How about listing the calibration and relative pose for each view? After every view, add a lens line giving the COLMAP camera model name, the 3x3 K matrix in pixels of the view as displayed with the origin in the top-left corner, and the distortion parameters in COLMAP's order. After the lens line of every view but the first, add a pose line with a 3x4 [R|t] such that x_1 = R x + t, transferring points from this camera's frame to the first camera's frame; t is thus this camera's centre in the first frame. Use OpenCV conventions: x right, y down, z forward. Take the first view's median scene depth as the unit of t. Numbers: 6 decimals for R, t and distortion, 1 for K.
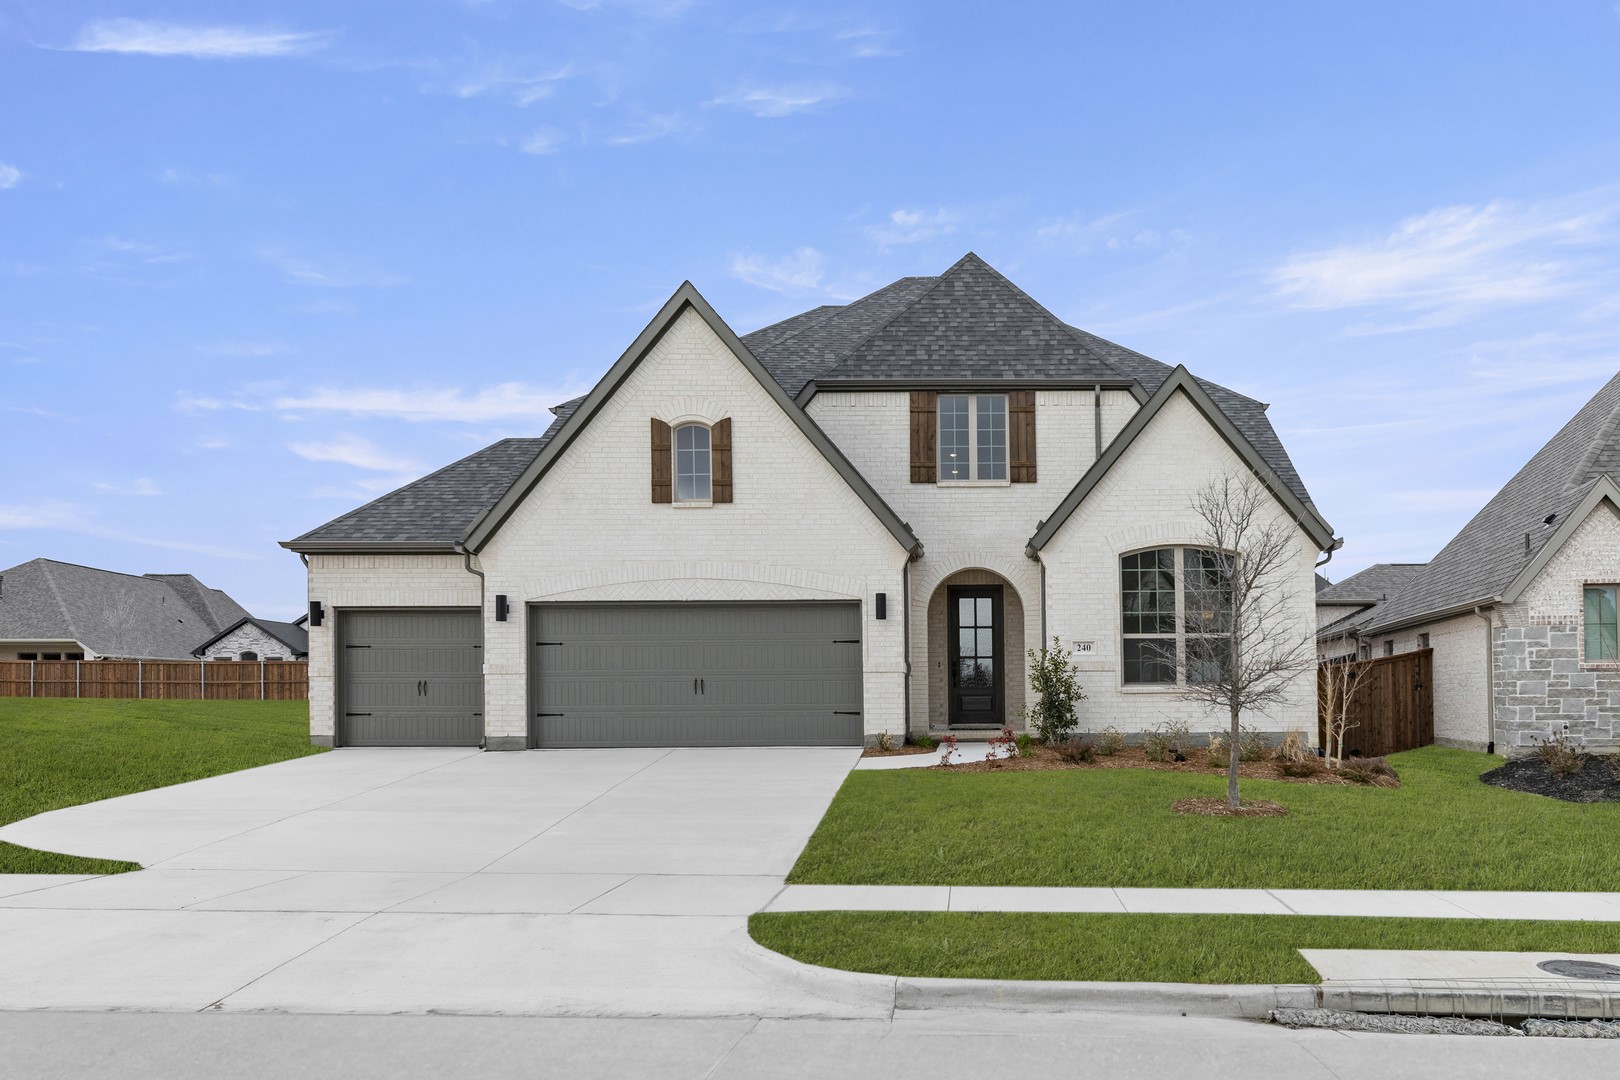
lens RADIAL K [[1026.2, 0, 810.0], [0, 1026.2, 540.0], [0, 0, 1]] dist [0.006103, 0.001664]
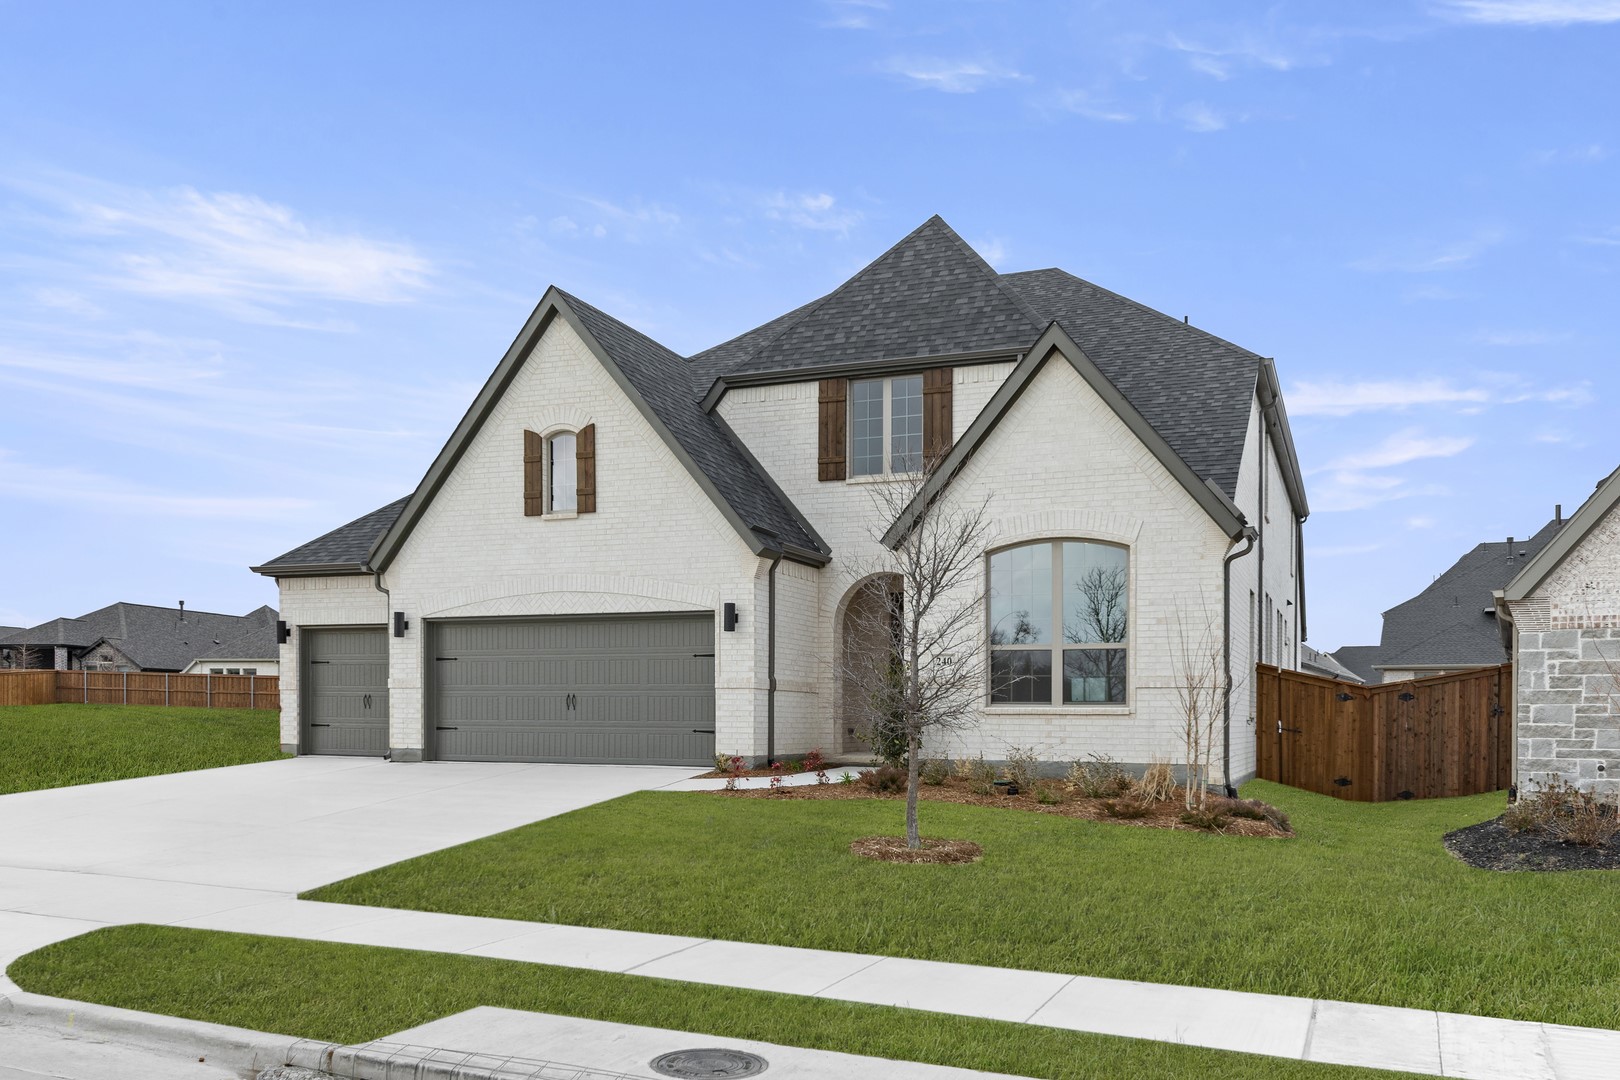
lens RADIAL K [[1071.6, 0, 810.0], [0, 1071.6, 586.0], [0, 0, 1]] dist [0.002654, 0.002301]
pose [[0.949742, -0.024317, -0.312087, 0.424789], [0.033410, 0.999158, 0.023819, 0.015422], [0.311245, -0.033049, 0.949755, 0.104383]]
